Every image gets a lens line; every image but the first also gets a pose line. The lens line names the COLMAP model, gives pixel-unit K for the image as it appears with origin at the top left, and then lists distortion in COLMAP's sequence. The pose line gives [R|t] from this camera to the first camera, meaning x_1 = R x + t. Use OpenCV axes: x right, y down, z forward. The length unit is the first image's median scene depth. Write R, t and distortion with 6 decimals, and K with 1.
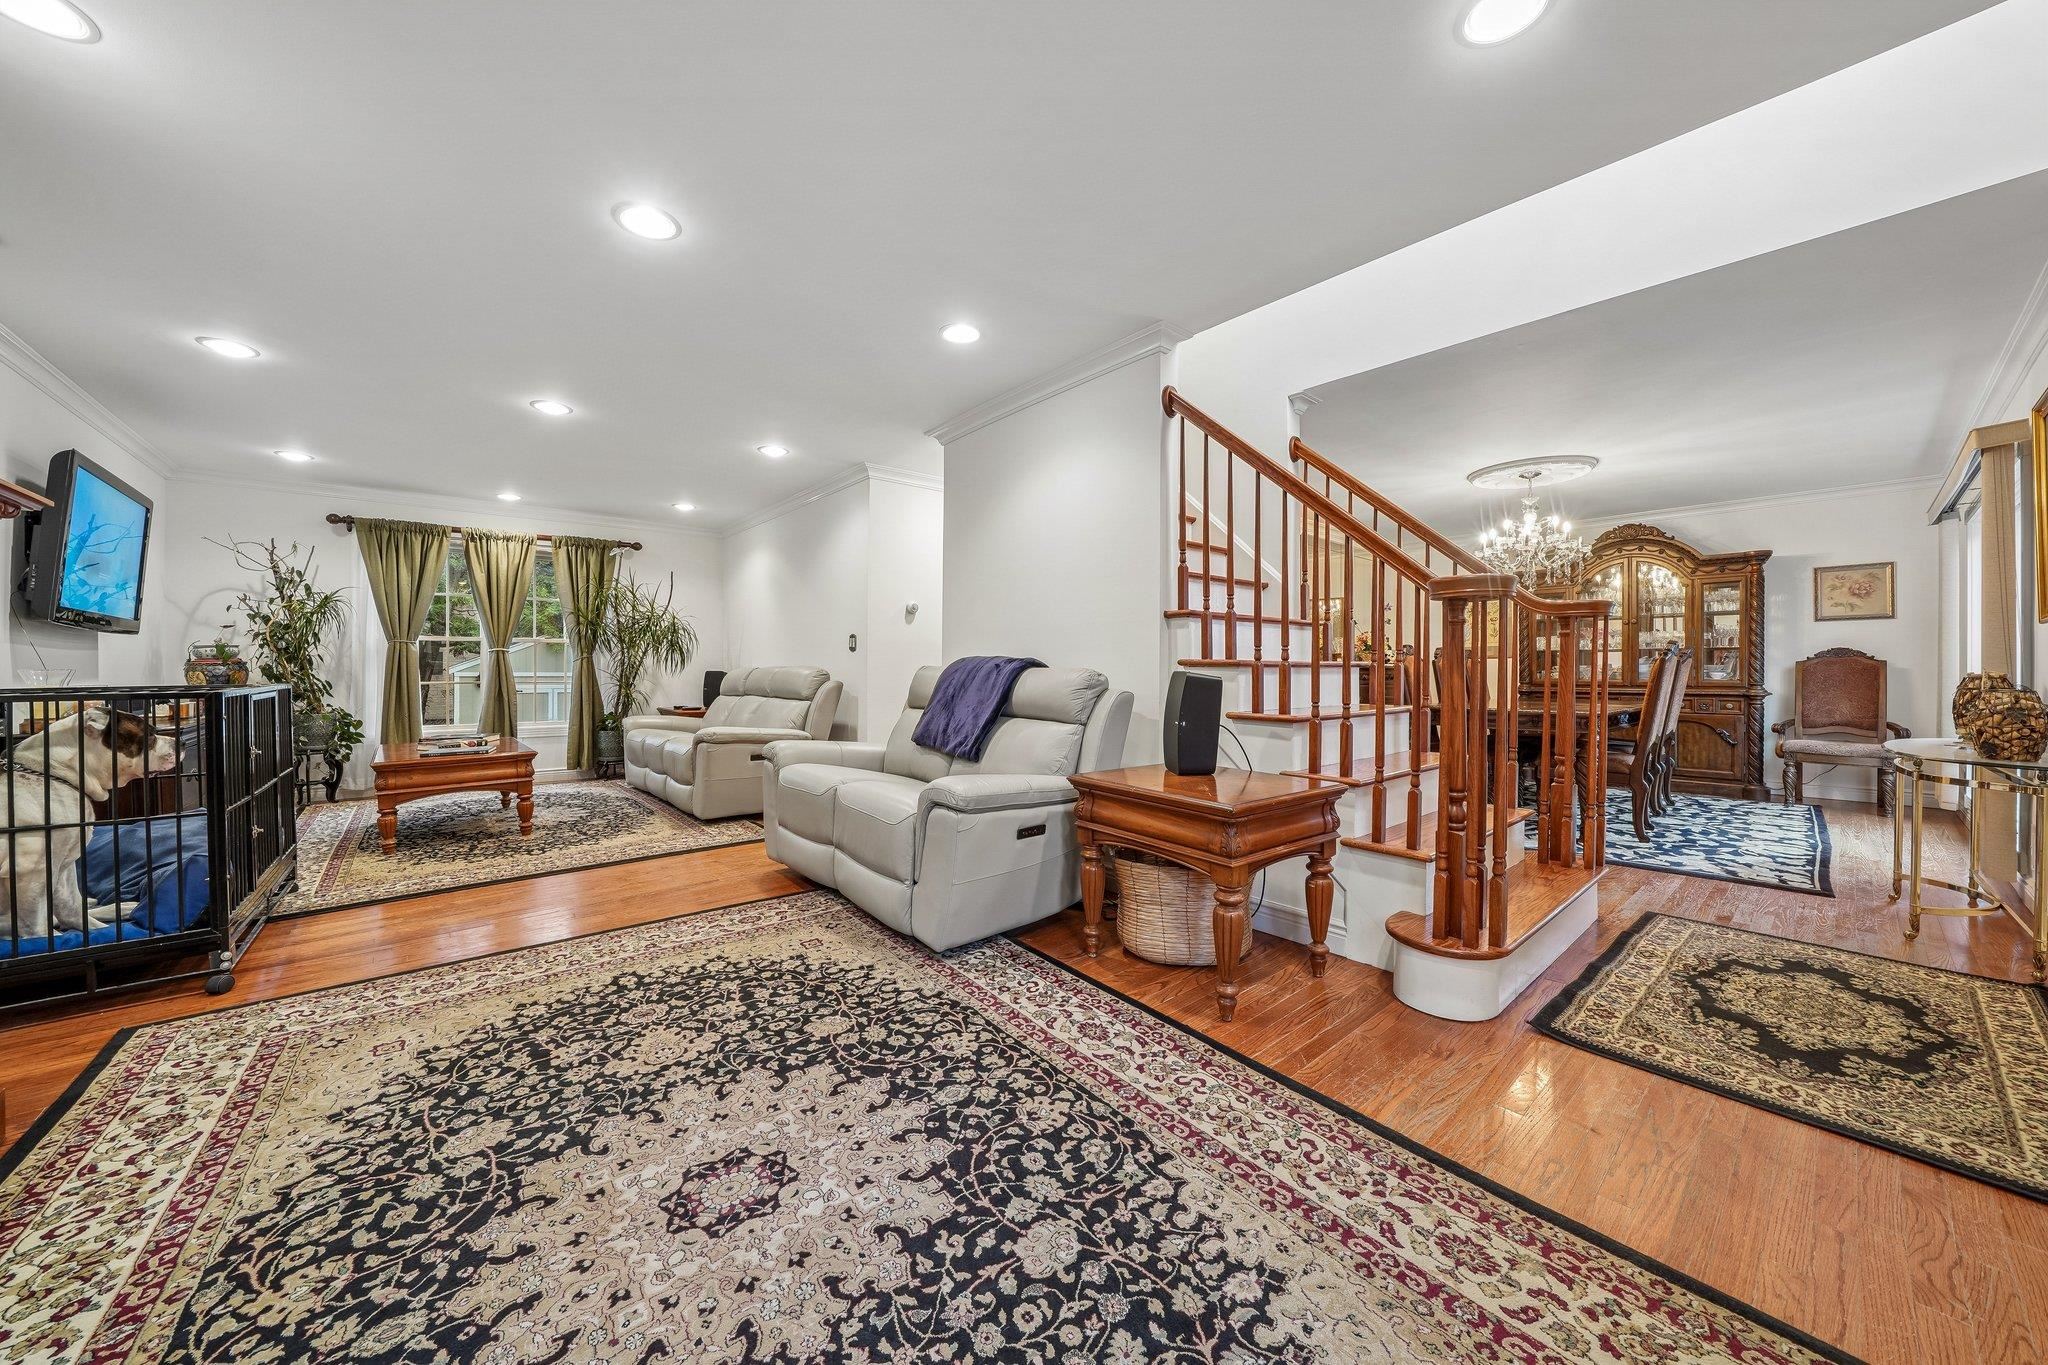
lens RADIAL K [[725.0, 0, 1030.5], [0, 725.0, 672.8], [0, 0, 1]] dist [-0.017096, 0.000913]
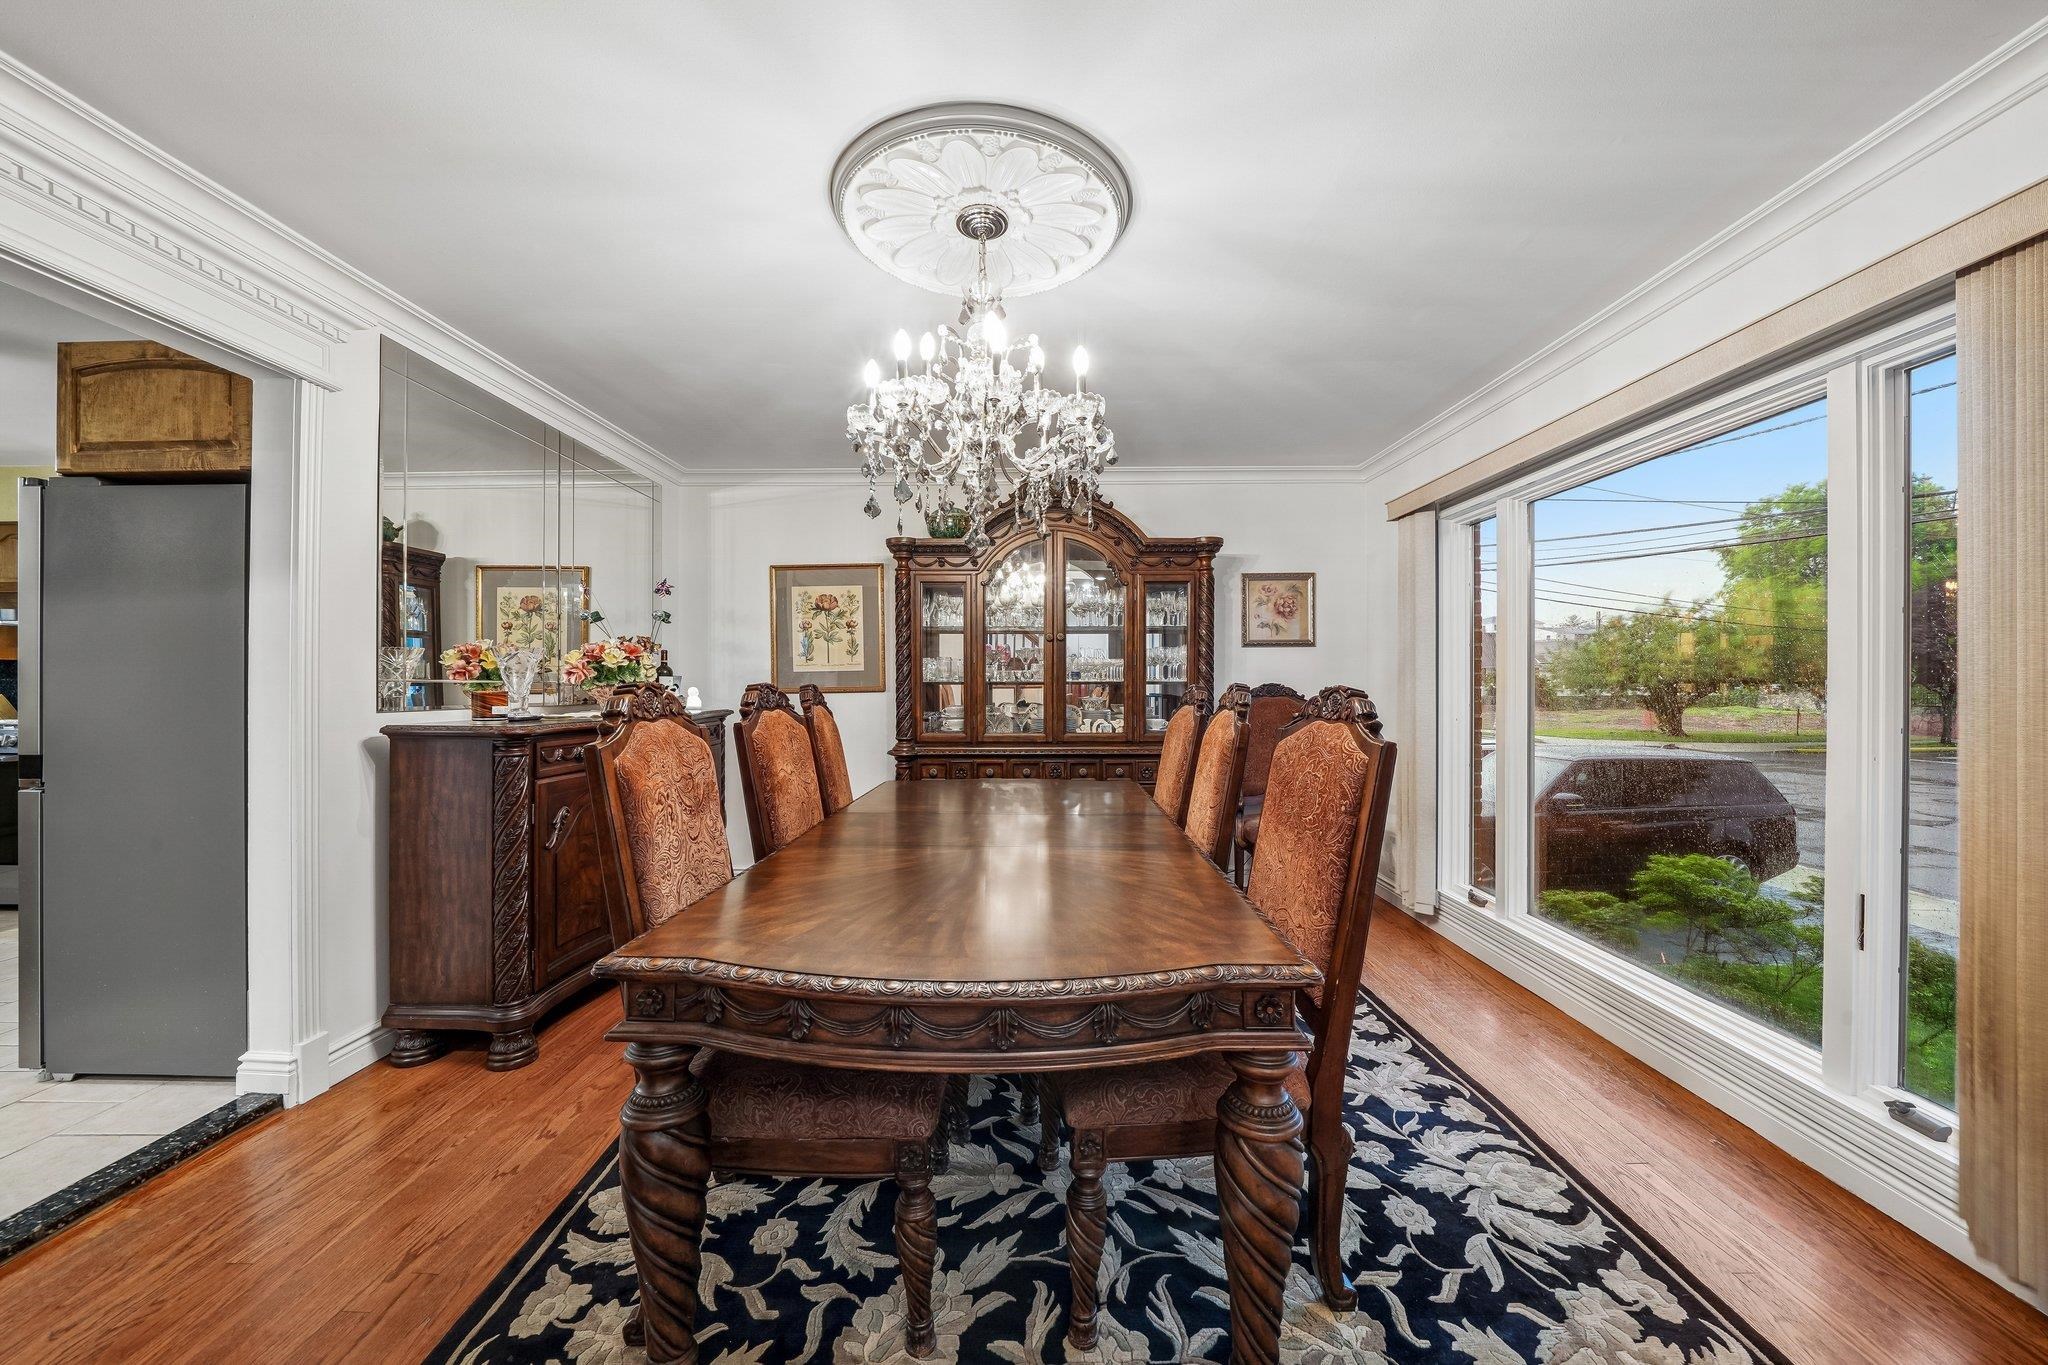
lens RADIAL K [[758.0, 0, 1014.7], [0, 758.0, 680.7], [0, 0, 1]] dist [-0.010924, -0.000082]
pose [[0.653468, 0.010472, 0.756882, 0.367348], [0.005704, 0.999808, -0.018758, -0.025164], [-0.756933, 0.016575, 0.653282, 0.677910]]
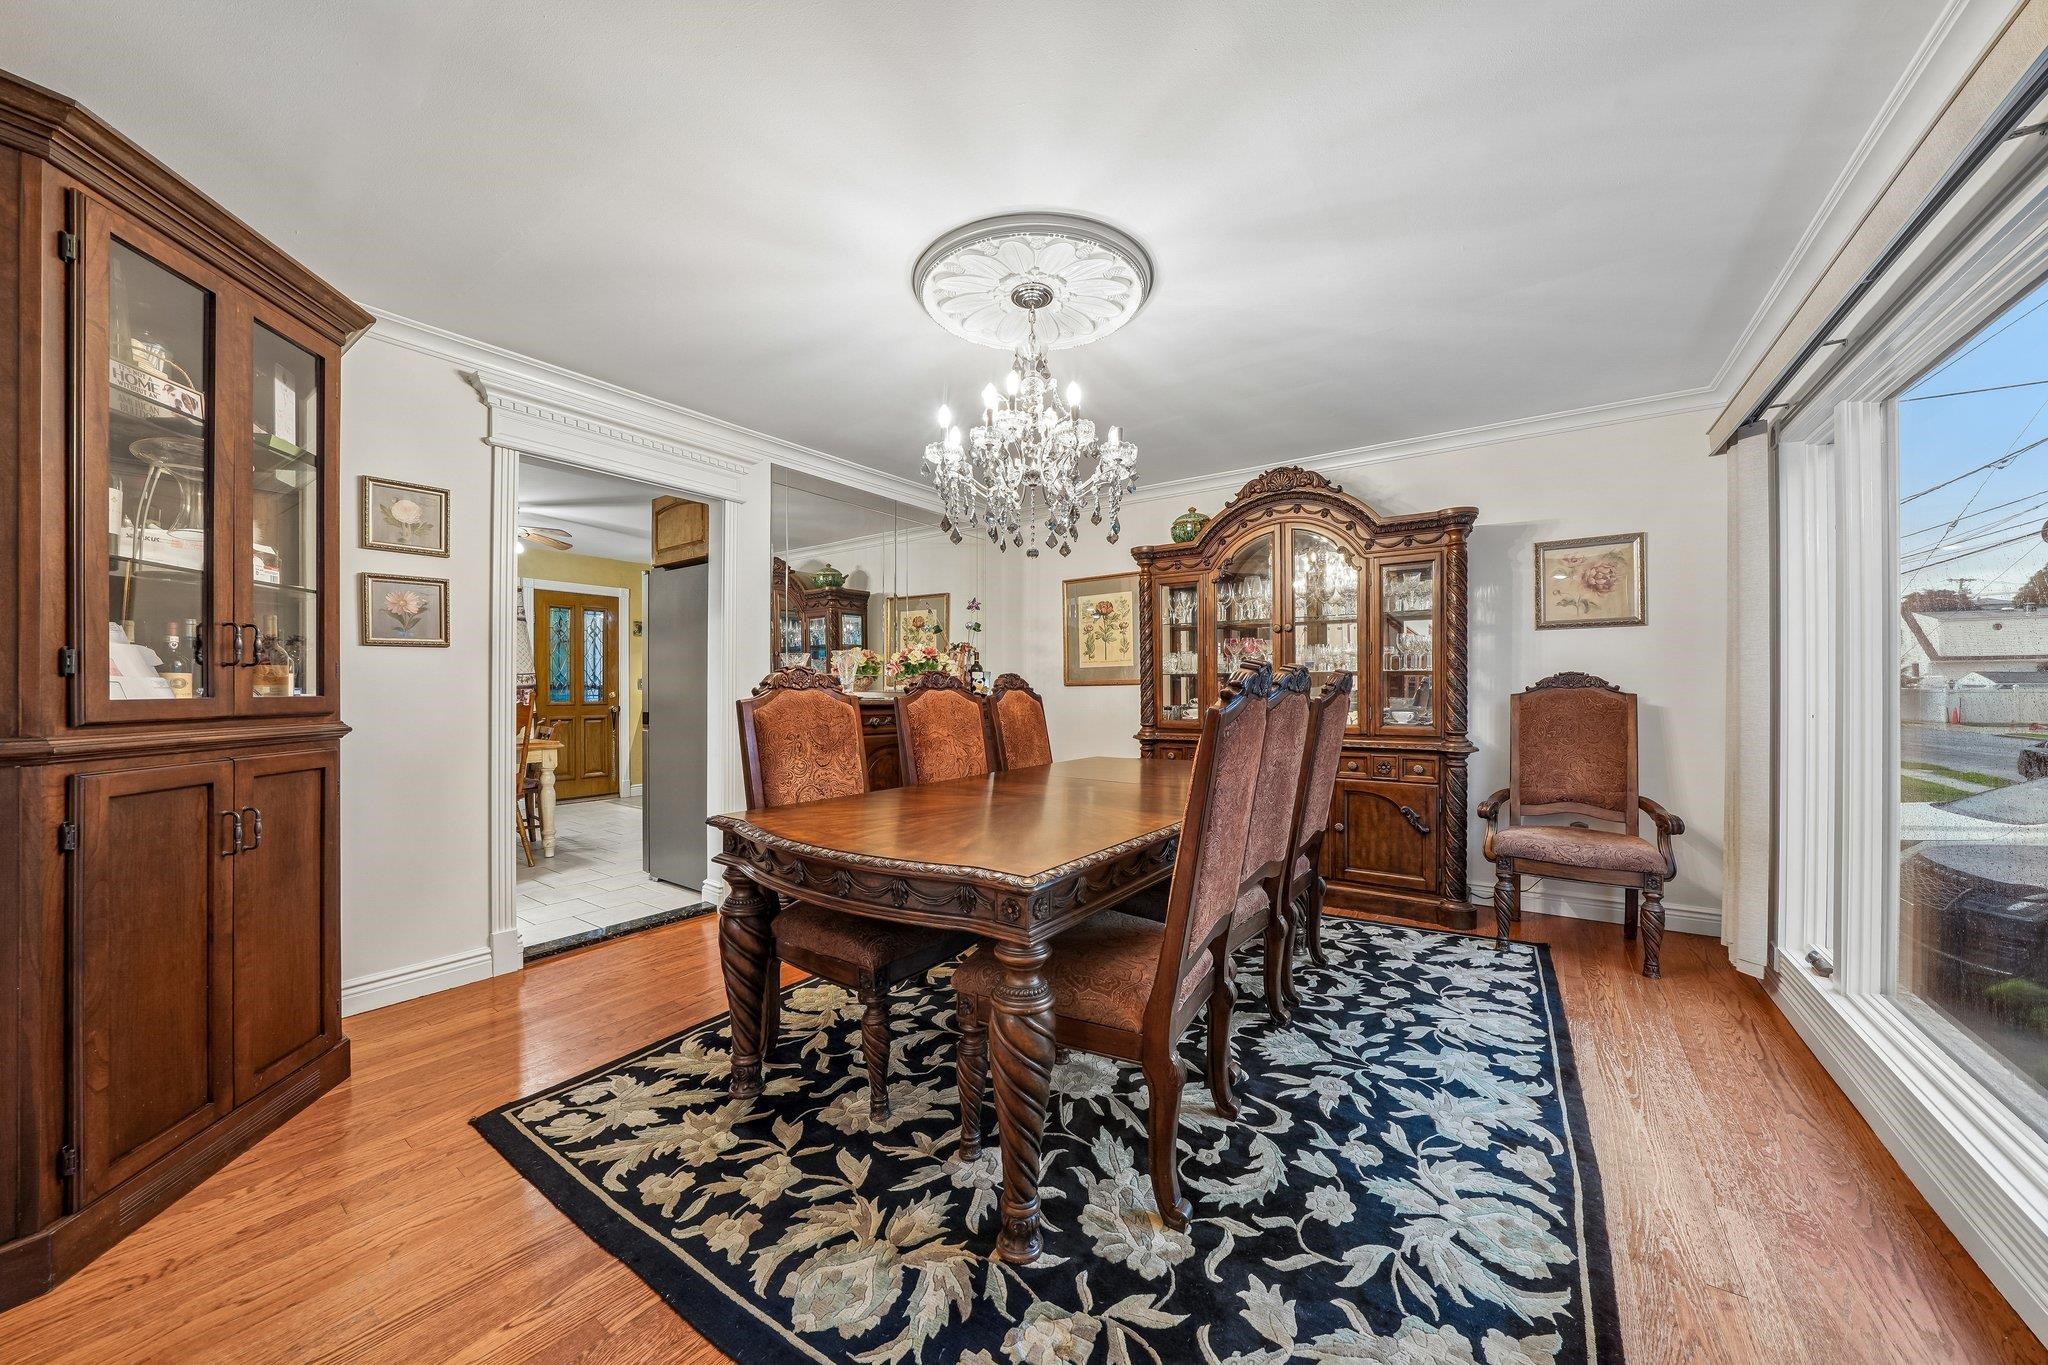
lens RADIAL K [[725.0, 0, 1018.3], [0, 725.0, 688.2], [0, 0, 1]] dist [-0.017096, 0.000913]
pose [[0.971092, 0.007283, 0.238594, 0.522994], [-0.003937, 0.999887, -0.014496, -0.011115], [-0.238673, 0.013138, 0.971011, 0.506605]]
